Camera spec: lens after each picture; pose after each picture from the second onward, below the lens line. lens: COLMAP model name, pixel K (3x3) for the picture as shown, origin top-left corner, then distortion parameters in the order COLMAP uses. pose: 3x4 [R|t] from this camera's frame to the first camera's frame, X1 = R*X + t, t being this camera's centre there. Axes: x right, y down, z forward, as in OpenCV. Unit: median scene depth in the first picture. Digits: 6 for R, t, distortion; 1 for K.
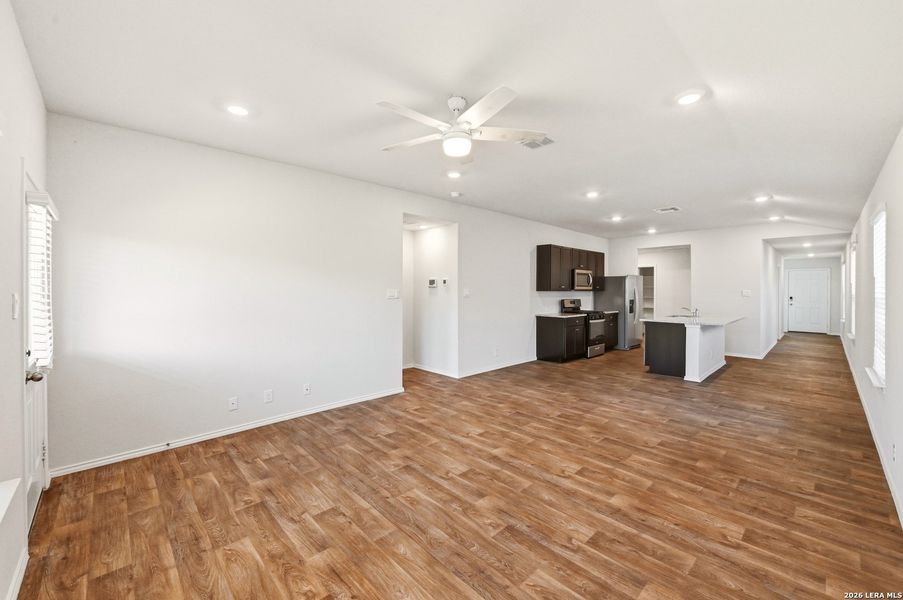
lens RADIAL K [[360.9, 0, 433.8], [0, 360.9, 281.2], [0, 0, 1]] dist [-0.011242, 0.002094]
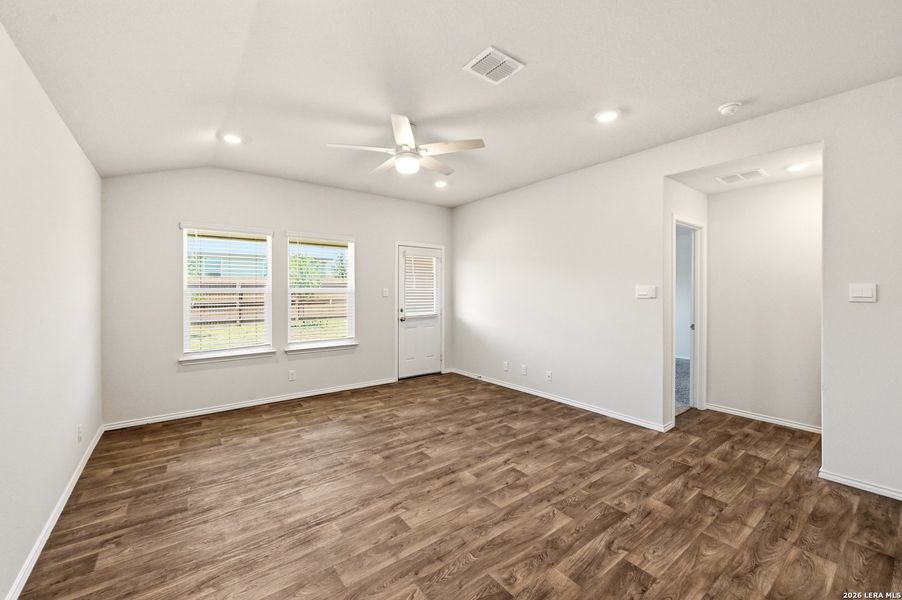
lens RADIAL K [[360.5, 0, 451.0], [0, 360.5, 294.1], [0, 0, 1]] dist [-0.011242, 0.002094]
pose [[-0.081373, 0.015574, -0.996562, 0.996954], [0.021861, 0.999665, 0.013837, 0.030808], [0.996444, -0.020660, -0.081686, 1.017180]]
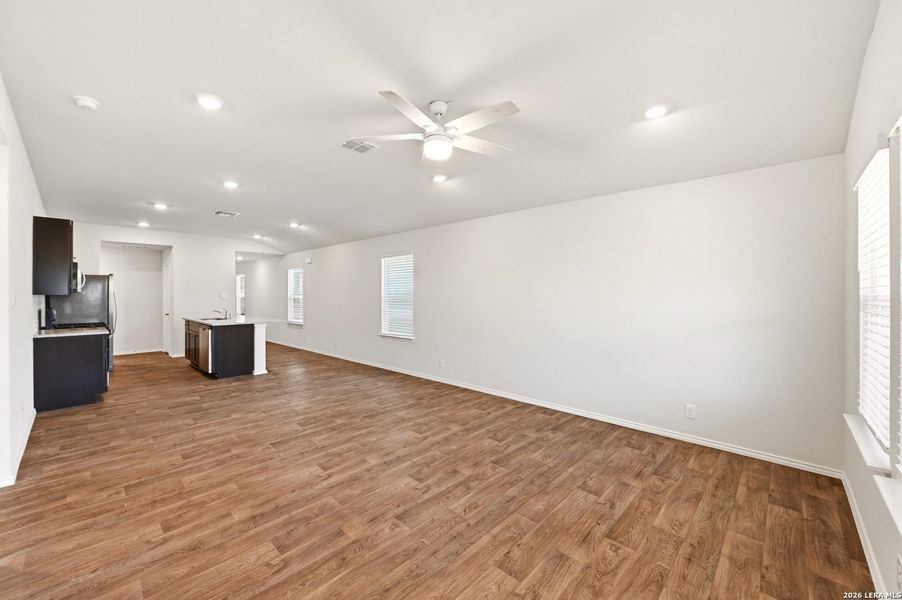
lens RADIAL K [[360.5, 0, 450.6], [0, 360.5, 292.0], [0, 0, 1]] dist [-0.011242, 0.002094]
pose [[-0.080912, 0.000354, 0.996721, -0.776070], [-0.023157, 0.999729, -0.002235, 0.018994], [-0.996452, -0.023262, -0.080881, 0.862010]]
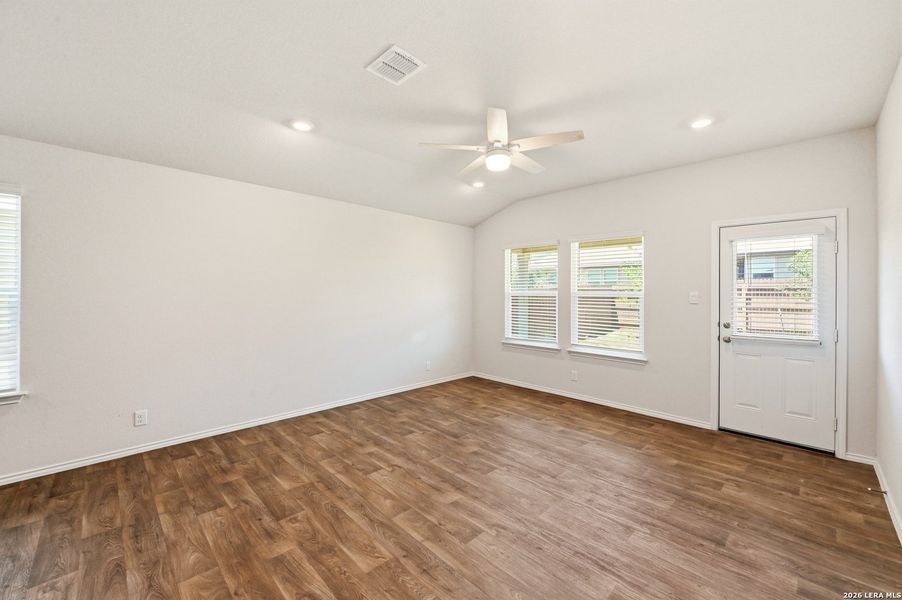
lens RADIAL K [[360.5, 0, 442.9], [0, 360.5, 293.0], [0, 0, 1]] dist [-0.011242, 0.002094]
pose [[-0.999133, -0.004897, -0.041347, 0.228350], [-0.004024, 0.999768, -0.021176, 0.052320], [0.041441, -0.020991, -0.998920, 1.733290]]
